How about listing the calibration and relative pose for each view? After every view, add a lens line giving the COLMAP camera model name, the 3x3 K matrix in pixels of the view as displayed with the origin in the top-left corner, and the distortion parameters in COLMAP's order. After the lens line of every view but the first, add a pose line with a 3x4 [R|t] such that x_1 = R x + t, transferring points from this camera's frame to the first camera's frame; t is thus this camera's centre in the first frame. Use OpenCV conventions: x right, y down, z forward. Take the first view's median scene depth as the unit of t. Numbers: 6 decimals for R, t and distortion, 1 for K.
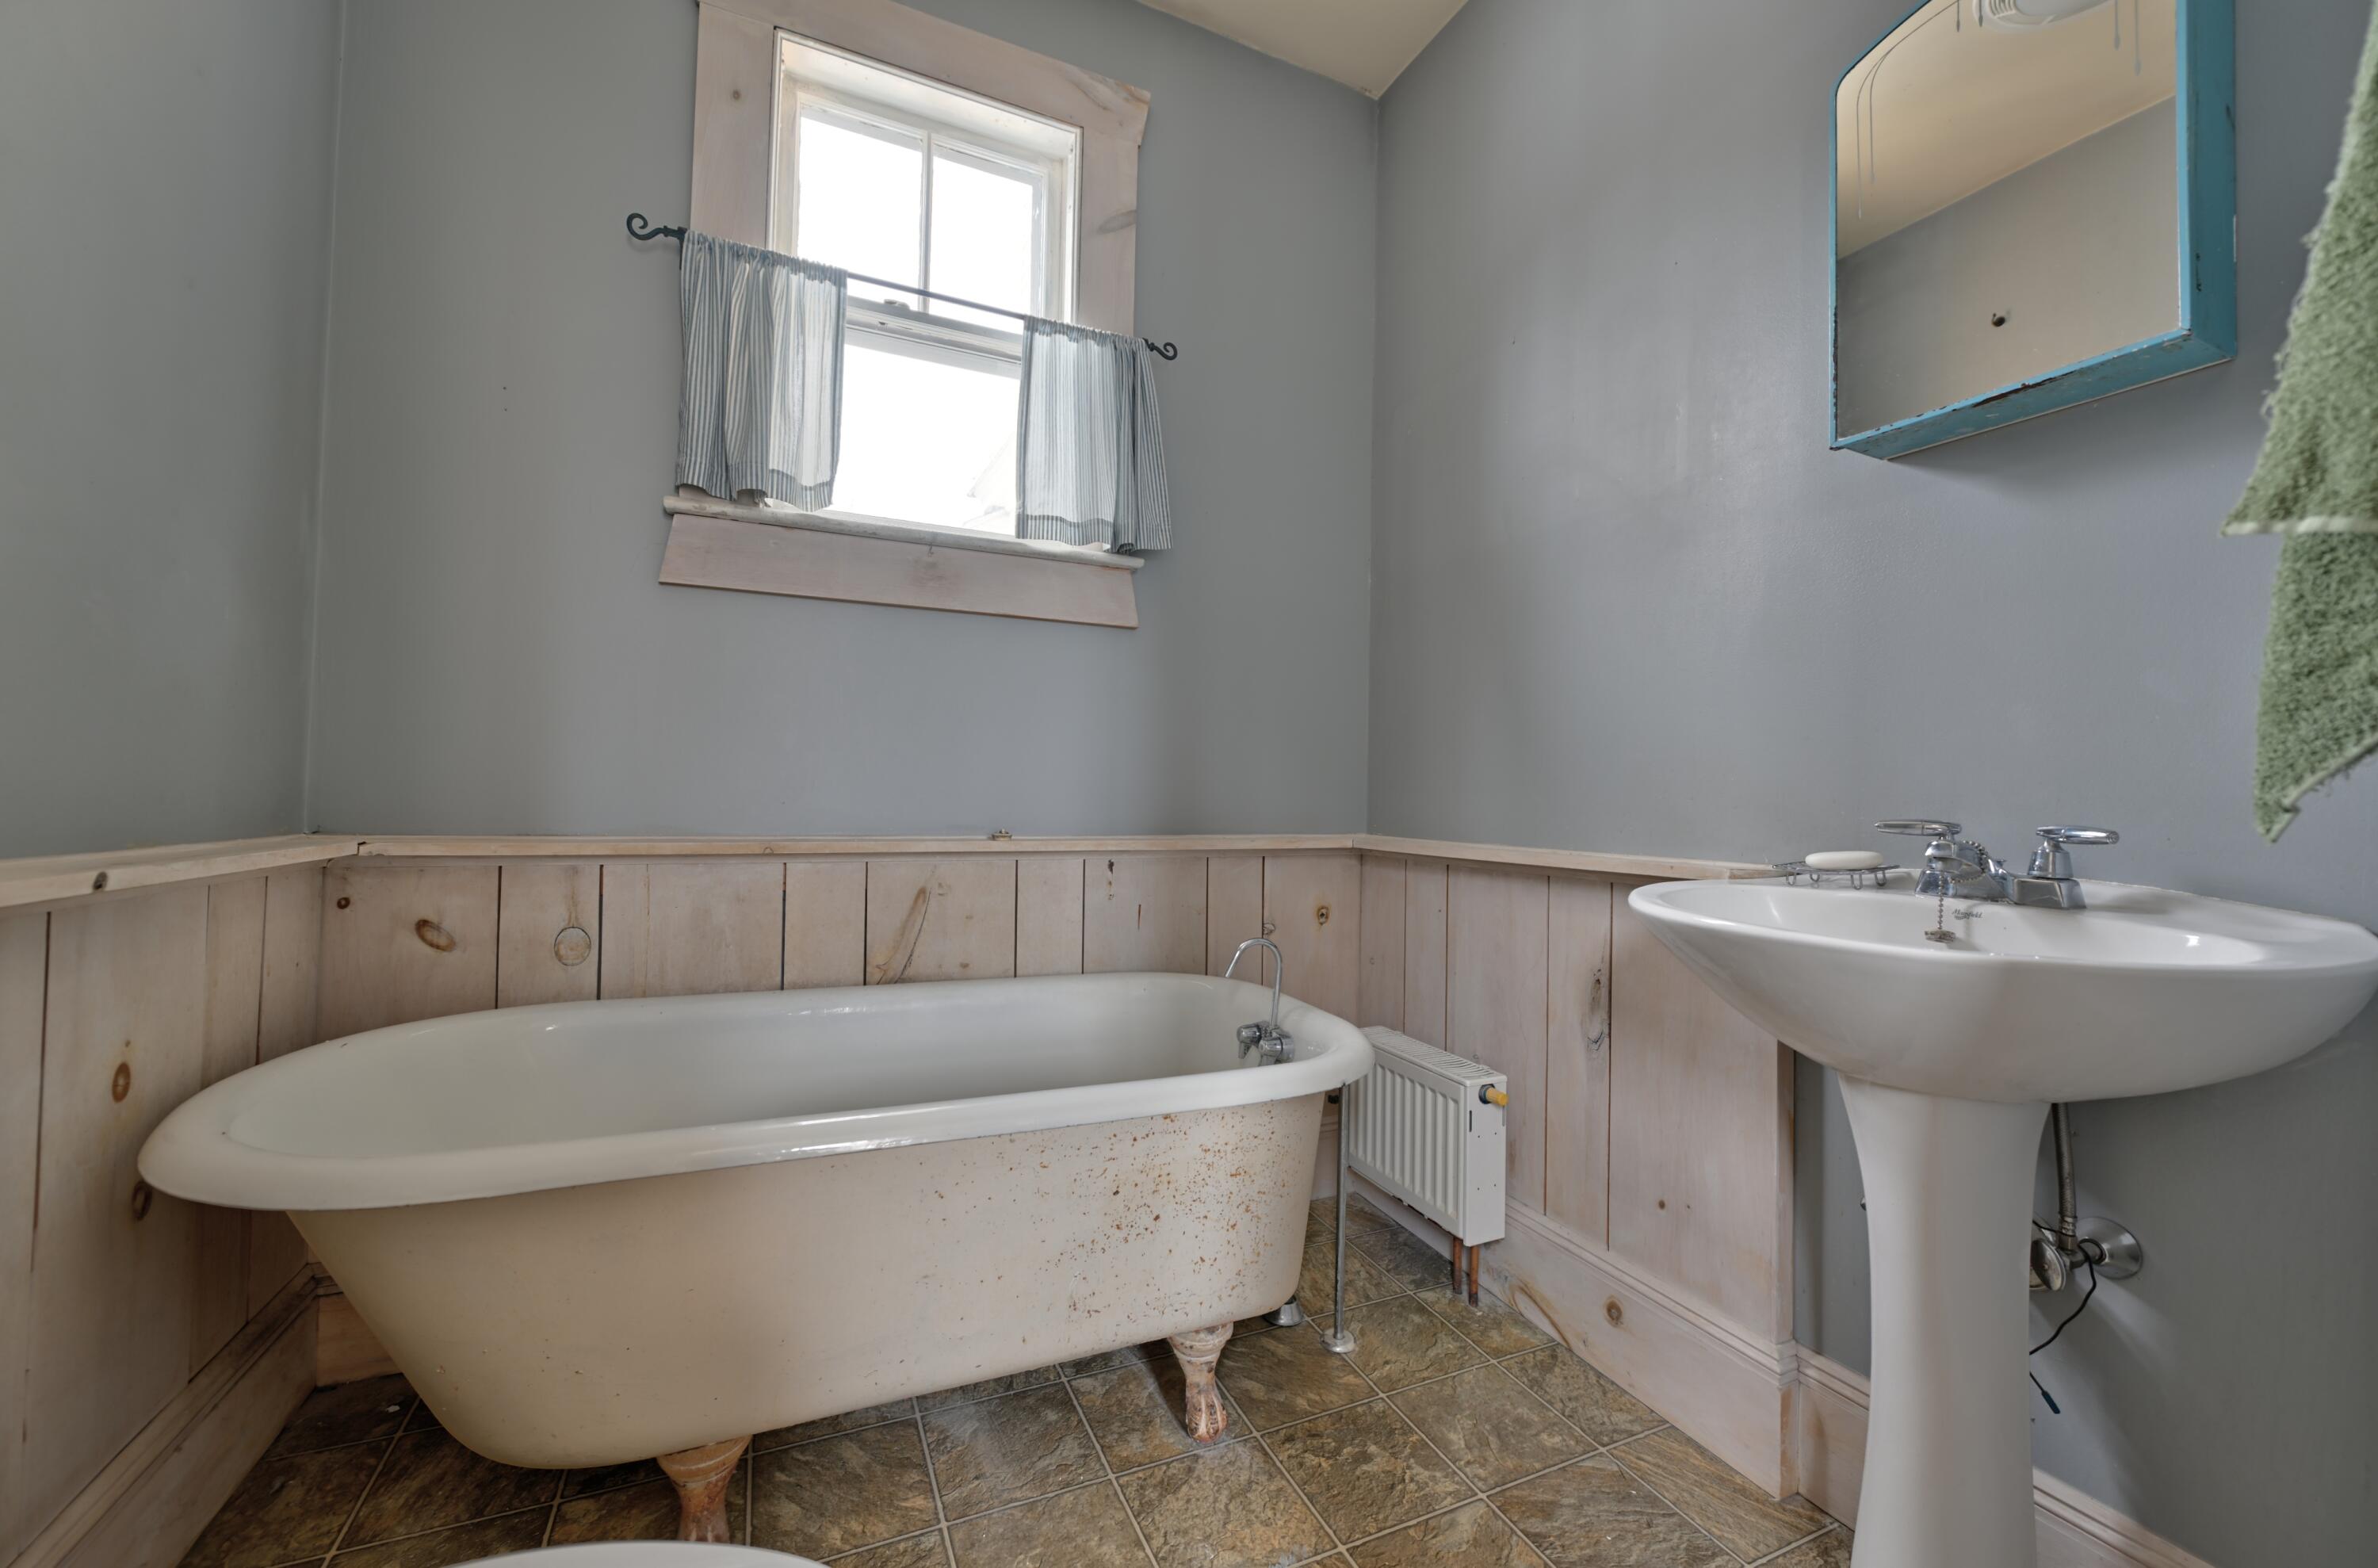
lens RADIAL K [[938.6, 0, 1188.0], [0, 938.6, 786.3], [0, 0, 1]] dist [0.003856, -0.000896]
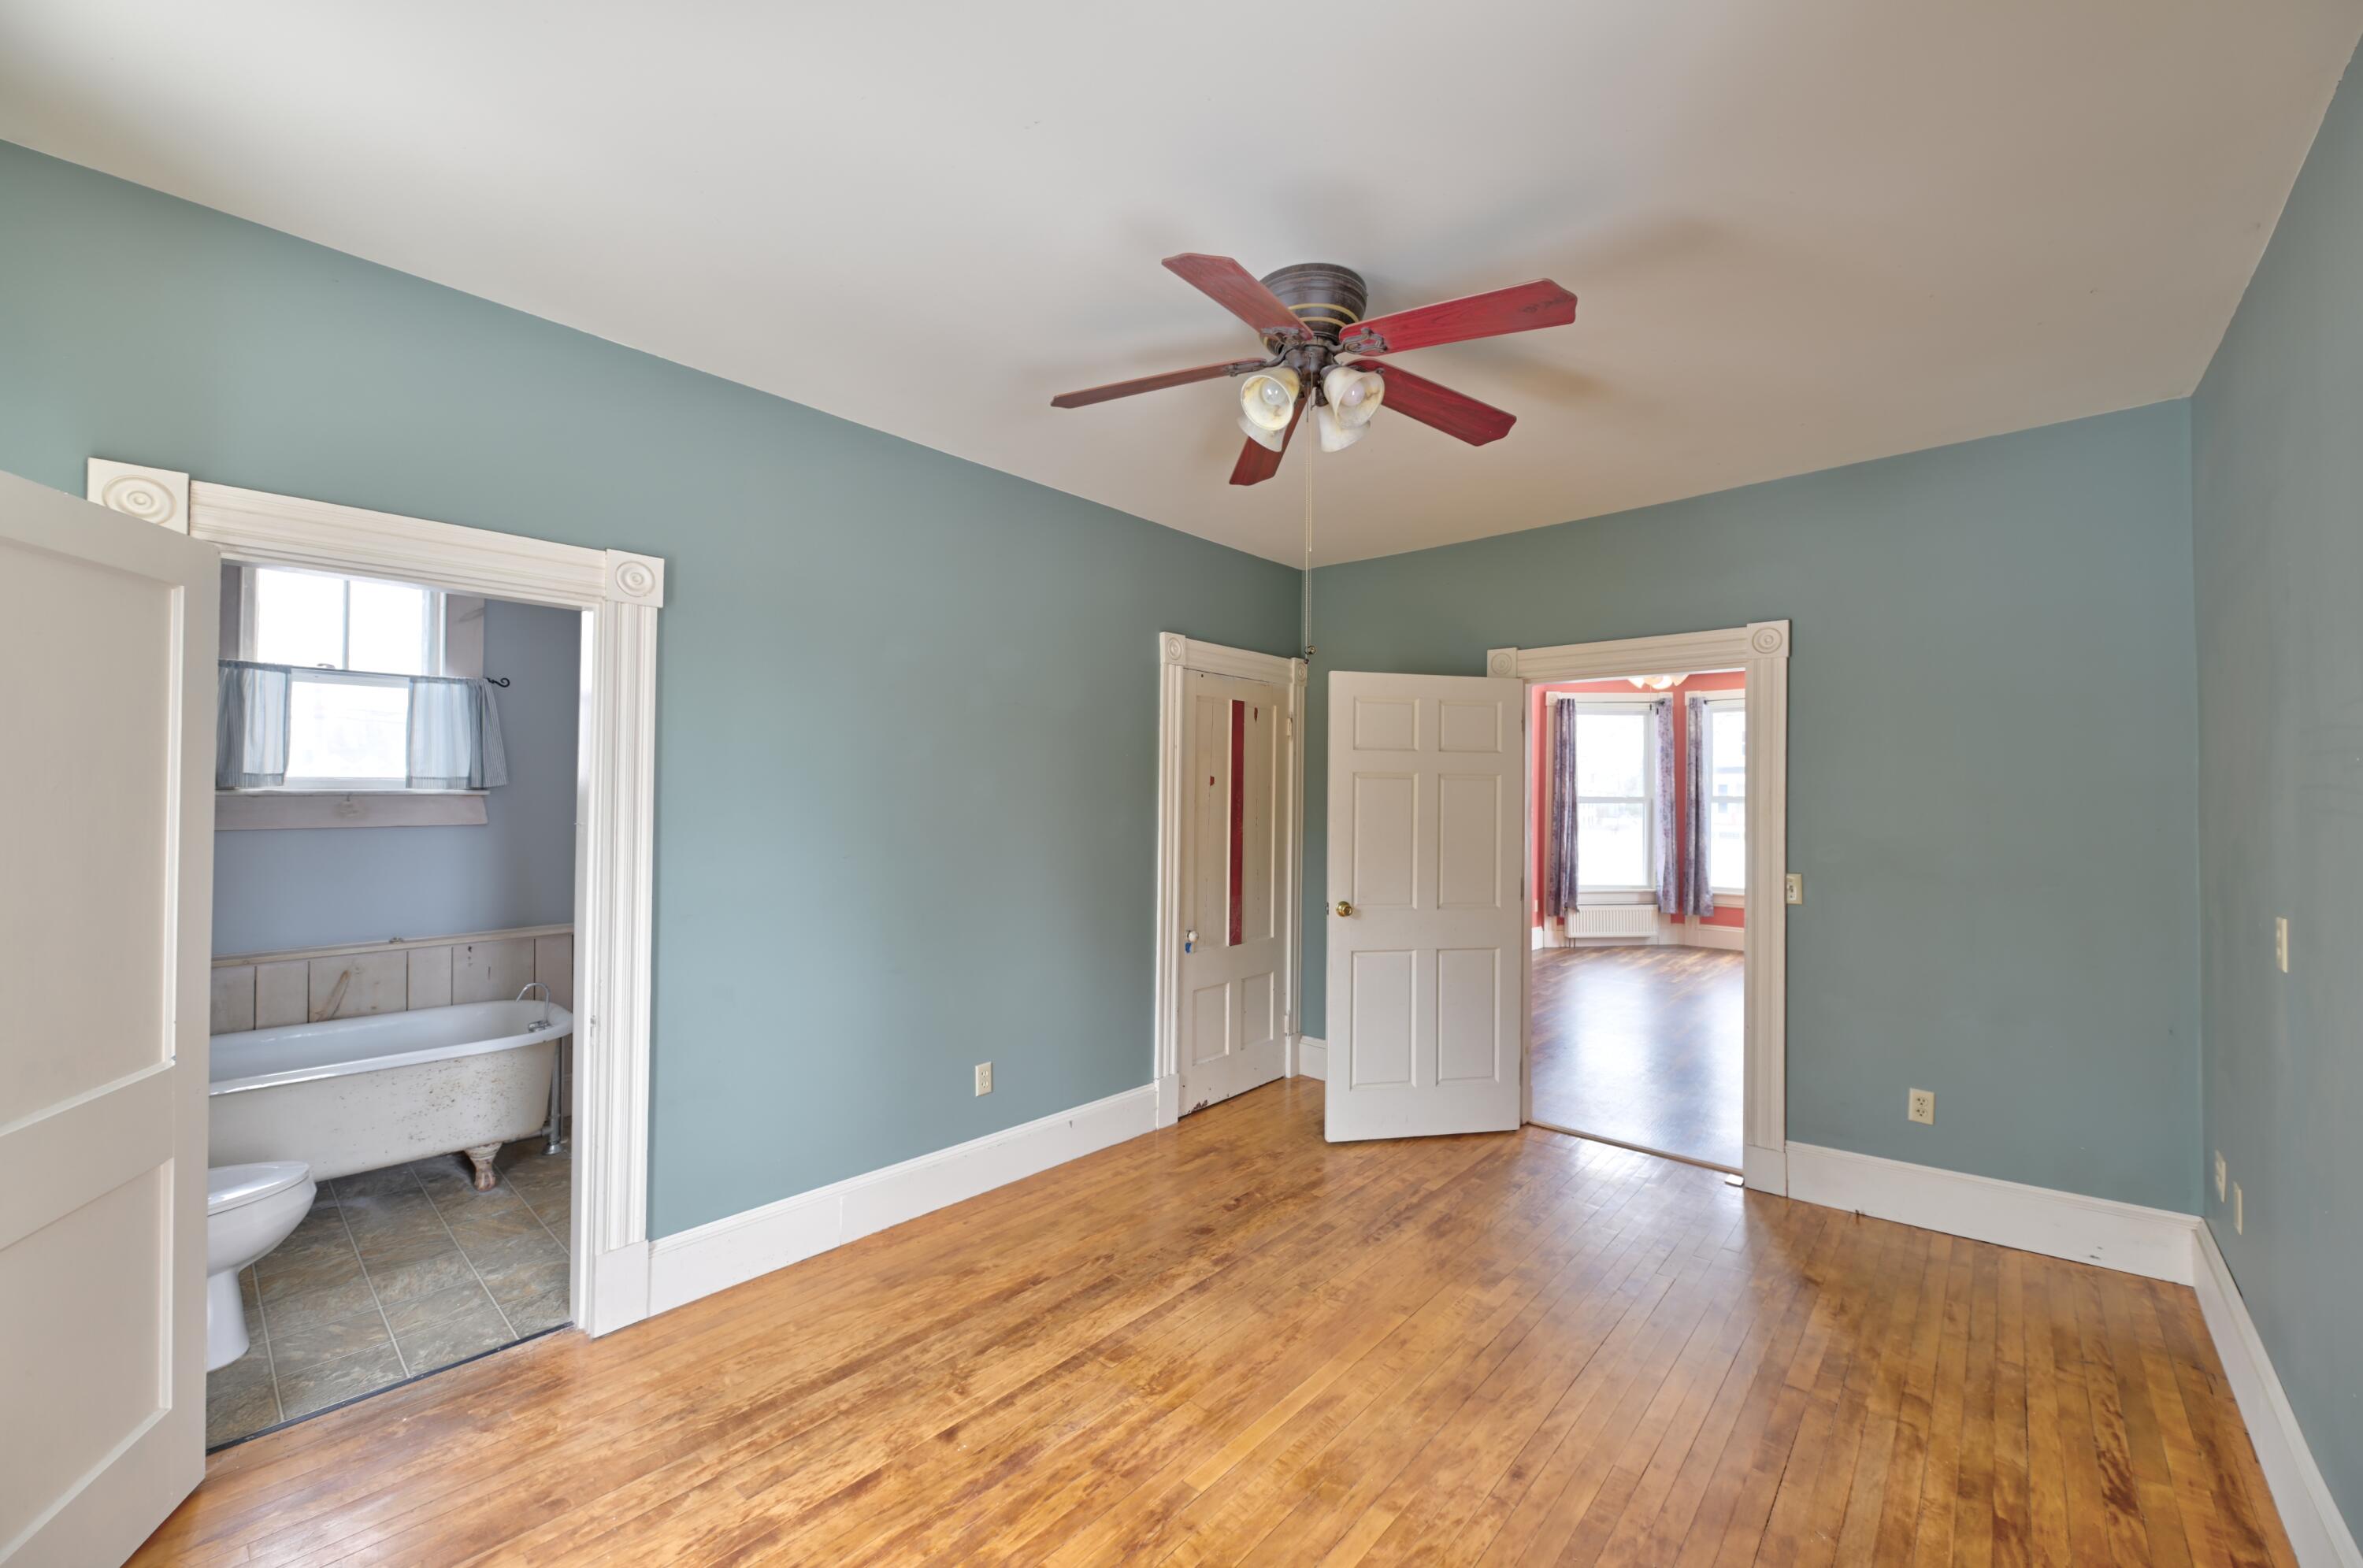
lens RADIAL K [[932.6, 0, 1176.8], [0, 932.6, 783.7], [0, 0, 1]] dist [0.003856, -0.000896]
pose [[0.921128, -0.007493, 0.389187, 0.573426], [0.000828, 0.999850, 0.017290, -0.322668], [-0.389258, -0.015604, 0.920997, -1.511564]]
